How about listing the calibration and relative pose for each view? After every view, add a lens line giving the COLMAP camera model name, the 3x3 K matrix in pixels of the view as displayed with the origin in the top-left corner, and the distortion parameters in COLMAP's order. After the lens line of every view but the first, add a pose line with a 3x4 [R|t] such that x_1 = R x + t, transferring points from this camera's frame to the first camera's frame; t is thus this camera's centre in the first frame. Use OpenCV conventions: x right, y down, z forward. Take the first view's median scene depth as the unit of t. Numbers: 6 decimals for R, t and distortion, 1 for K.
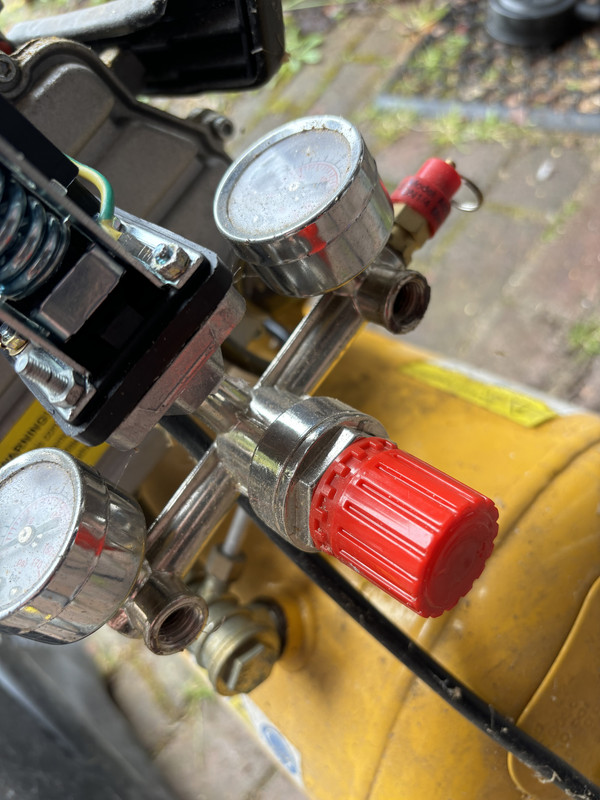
lens RADIAL K [[622.0, 0, 300.0], [0, 622.0, 400.0], [0, 0, 1]] dist [-0.003104, -0.004445]
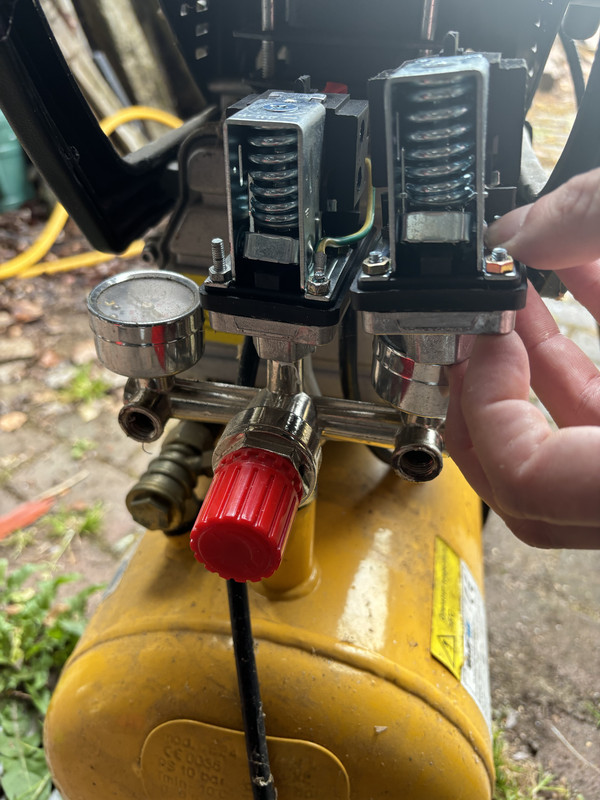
lens RADIAL K [[622.0, 0, 300.0], [0, 622.0, 400.0], [0, 0, 1]] dist [-0.003104, -0.004445]
pose [[0.428676, 0.852390, -0.299447, 0.298149], [-0.867240, 0.481136, 0.128072, -0.151485], [0.253242, 0.204791, 0.945478, -0.258058]]
